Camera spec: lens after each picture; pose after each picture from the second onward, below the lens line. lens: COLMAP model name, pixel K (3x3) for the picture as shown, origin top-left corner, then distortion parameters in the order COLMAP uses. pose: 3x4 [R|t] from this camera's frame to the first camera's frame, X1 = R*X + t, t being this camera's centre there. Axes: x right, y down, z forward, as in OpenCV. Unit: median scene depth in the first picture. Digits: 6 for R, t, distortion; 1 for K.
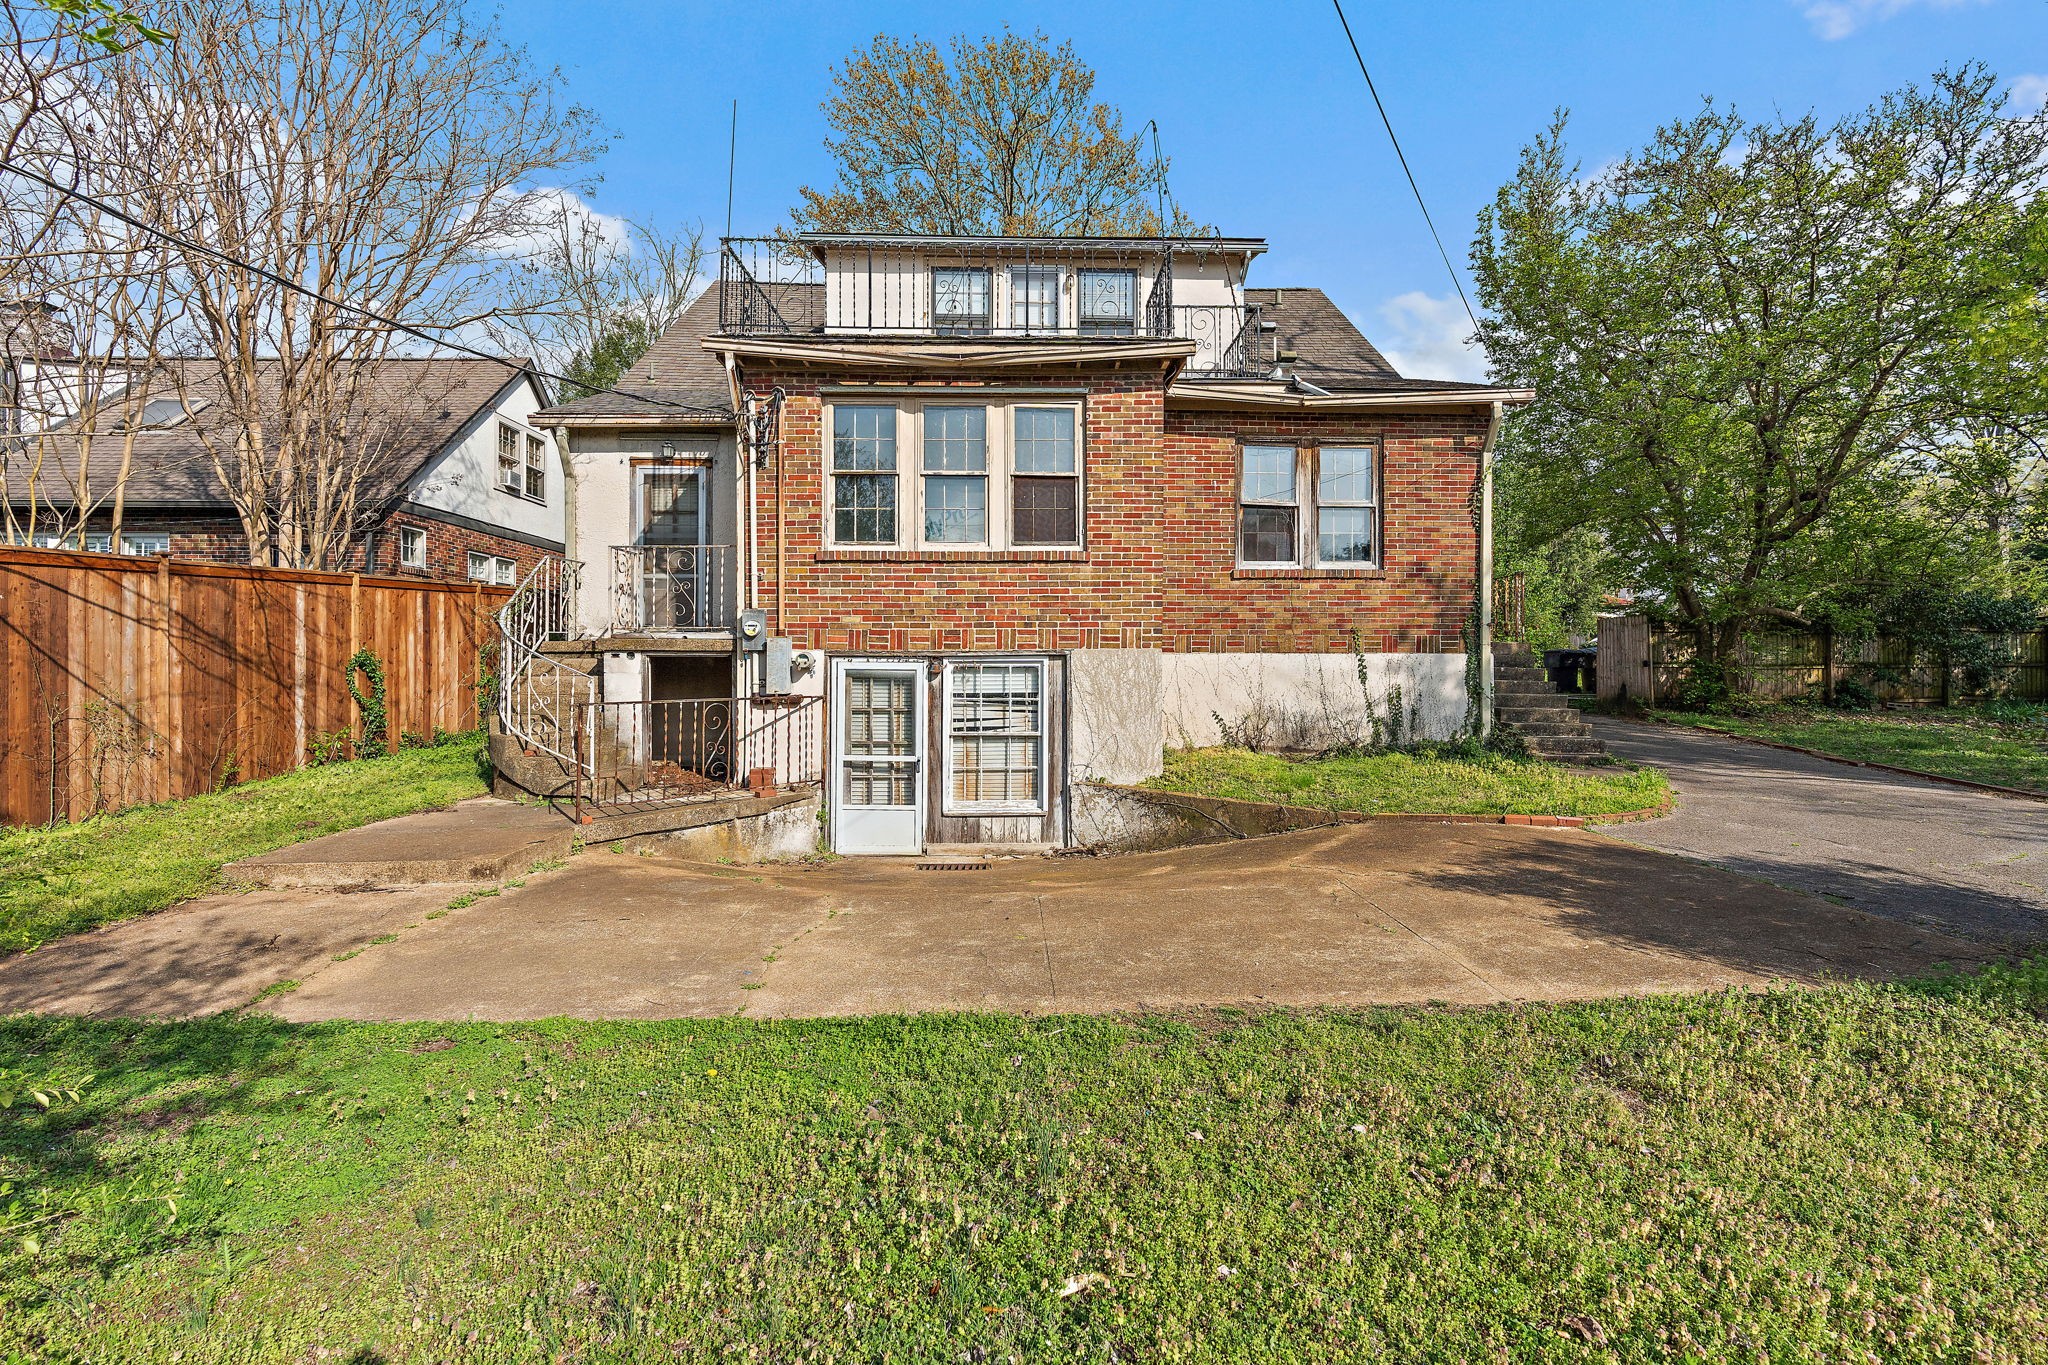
lens RADIAL K [[988.2, 0, 950.9], [0, 988.2, 673.6], [0, 0, 1]] dist [-0.005076, -0.000349]
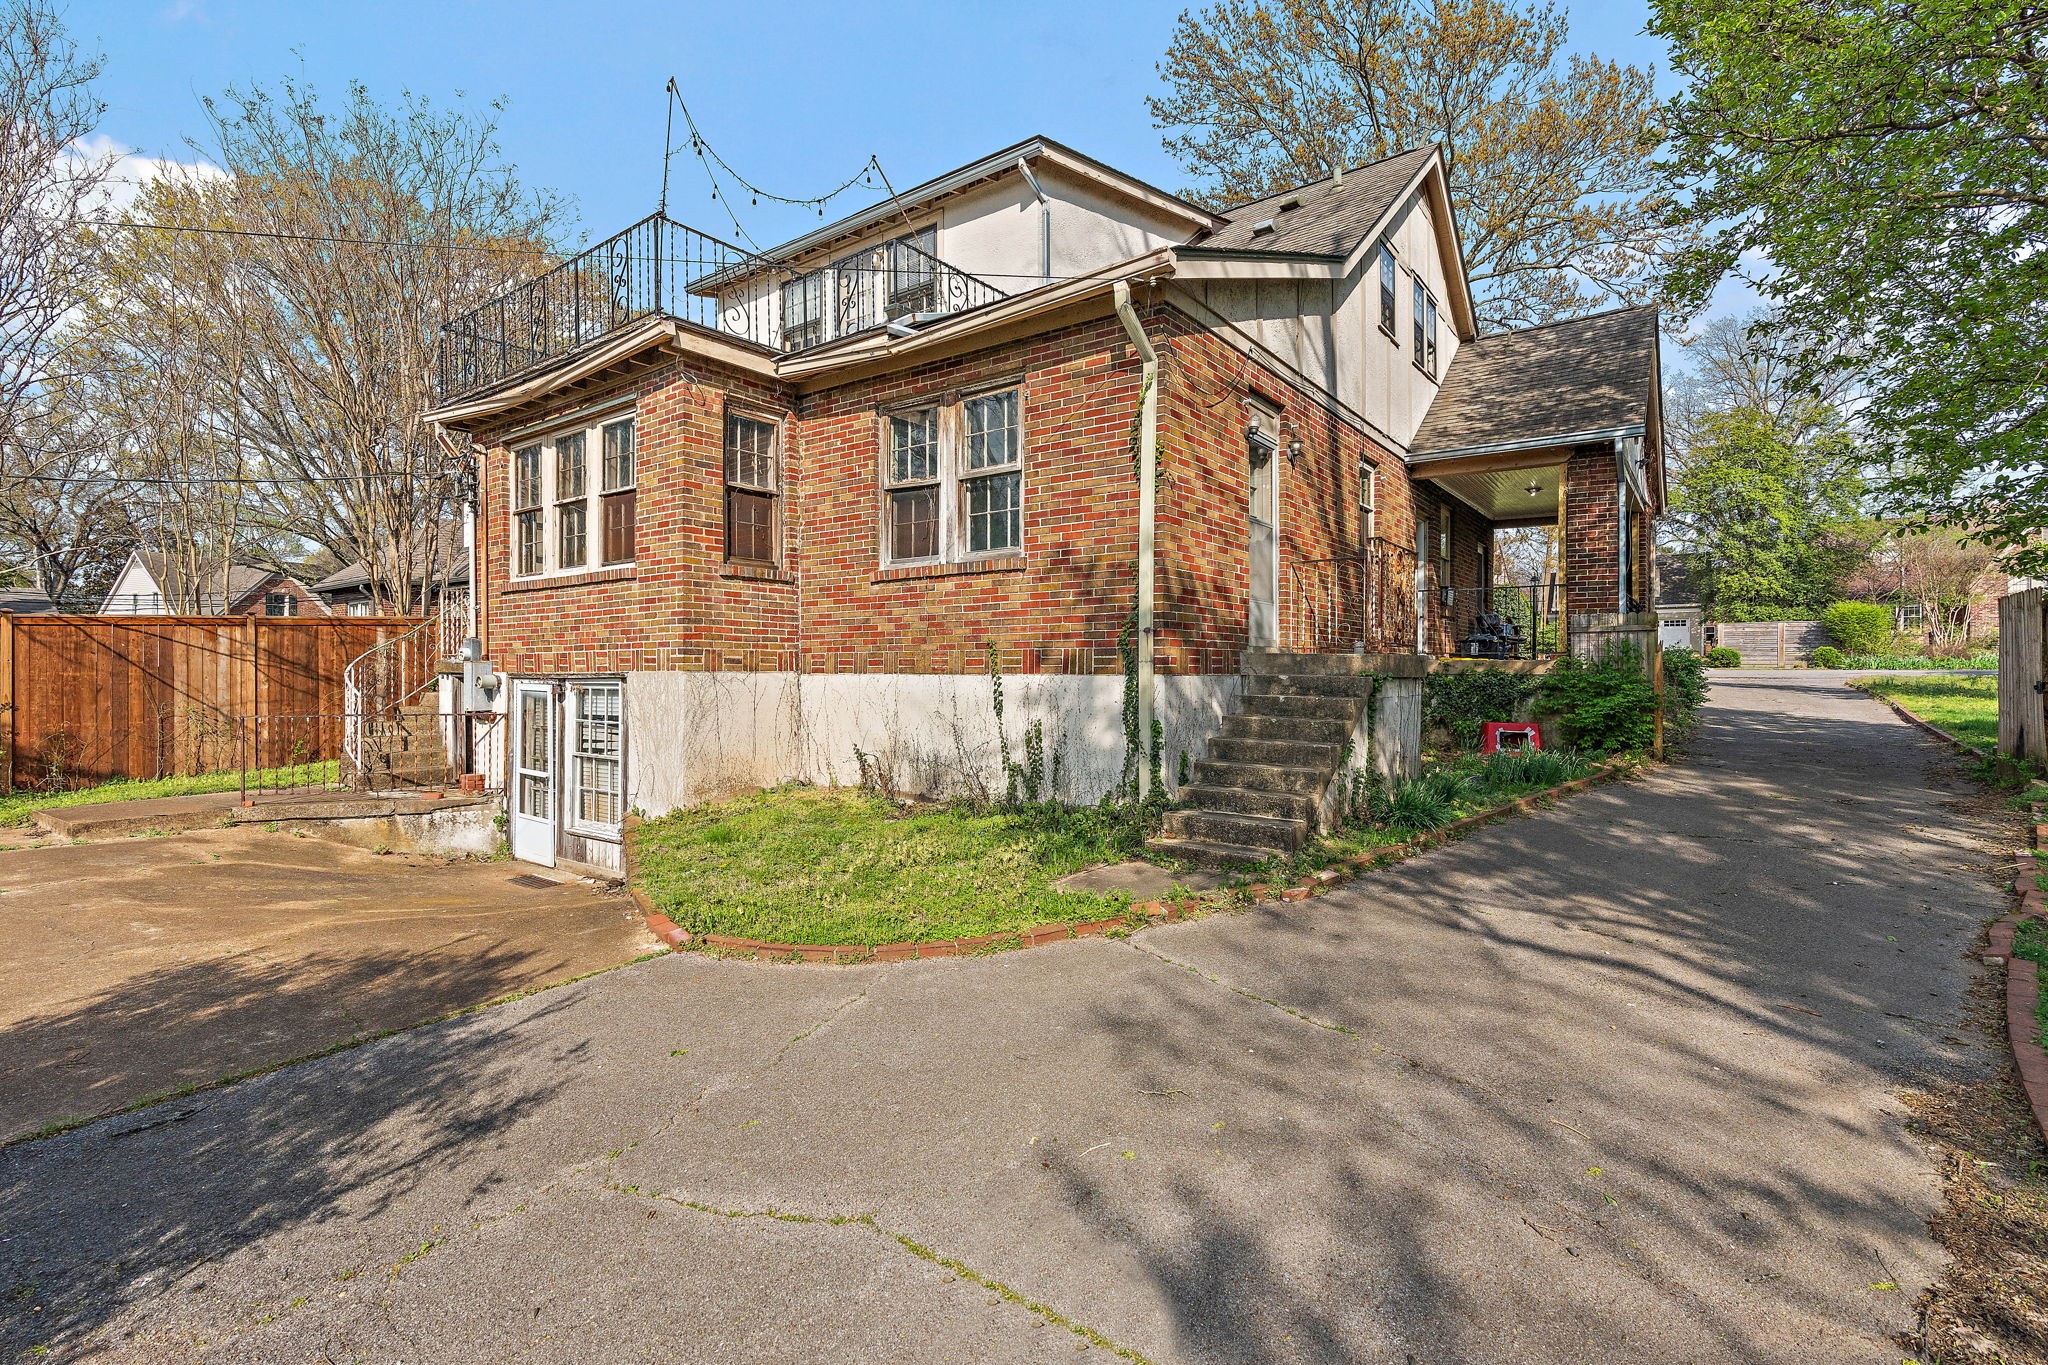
lens RADIAL K [[925.4, 0, 1024.0], [0, 925.4, 682.5], [0, 0, 1]] dist [-0.009624, -0.000013]
pose [[0.783804, 0.007287, -0.620965, 0.857063], [-0.004937, 0.999973, 0.005503, -0.018791], [0.620988, -0.001247, 0.783819, 0.479325]]
